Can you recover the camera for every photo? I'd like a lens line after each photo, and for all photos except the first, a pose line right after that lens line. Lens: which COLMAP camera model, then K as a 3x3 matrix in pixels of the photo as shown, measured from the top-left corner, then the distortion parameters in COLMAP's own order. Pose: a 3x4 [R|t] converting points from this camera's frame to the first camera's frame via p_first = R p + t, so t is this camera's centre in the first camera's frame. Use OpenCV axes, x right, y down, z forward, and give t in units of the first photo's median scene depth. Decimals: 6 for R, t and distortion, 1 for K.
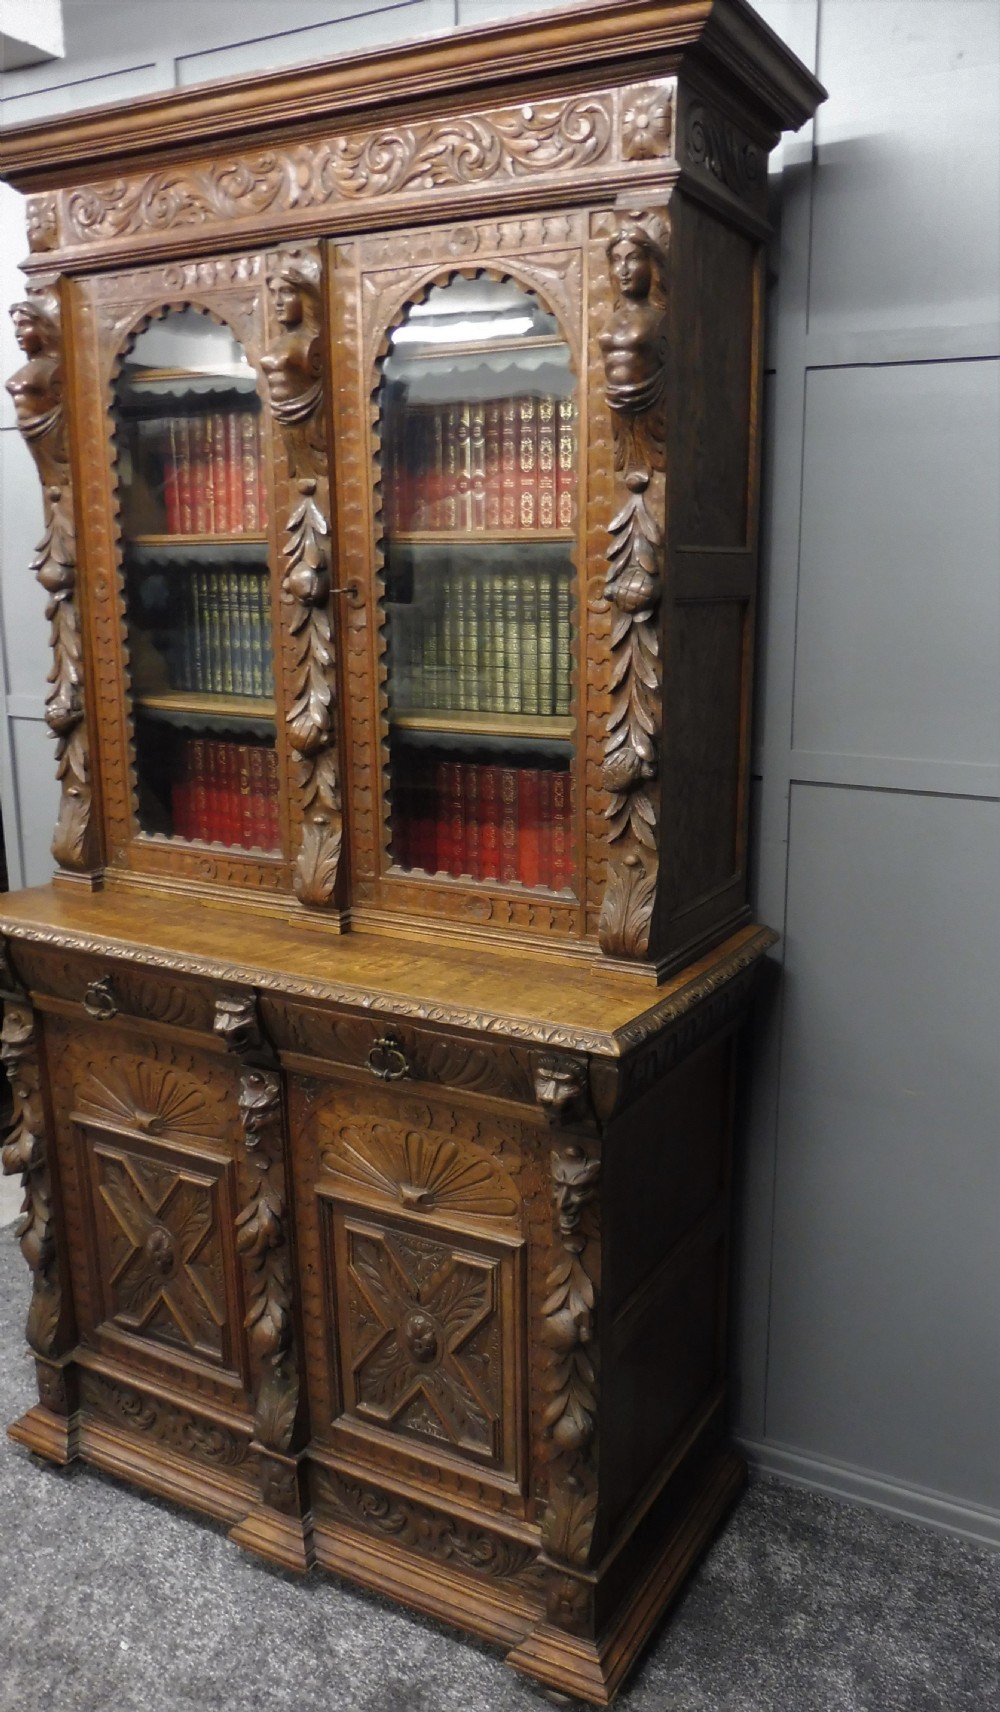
lens RADIAL K [[1250.8, 0, 631.3], [0, 1250.8, 859.3], [0, 0, 1]] dist [-0.052379, 0.011981]
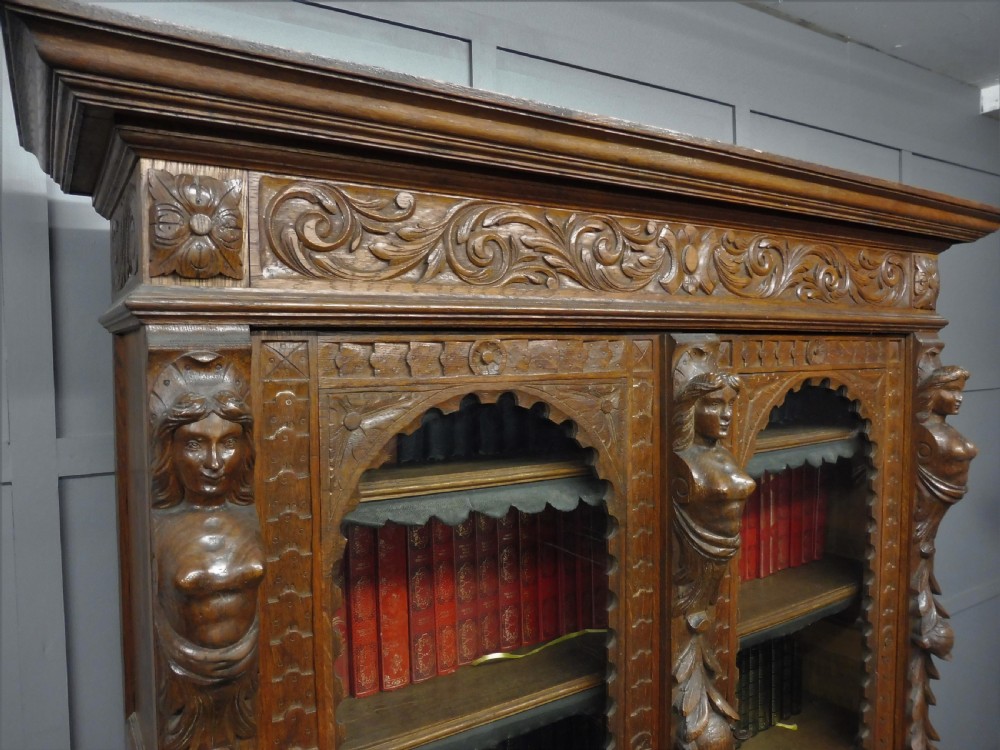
lens RADIAL K [[727.0, 0, 504.0], [0, 727.0, 382.9], [0, 0, 1]] dist [-0.050458, 0.016110]
pose [[0.513617, -0.059175, 0.855976, -0.687431], [0.211096, 0.975670, -0.059216, -0.431453], [-0.831646, 0.211107, 0.513612, 0.795179]]
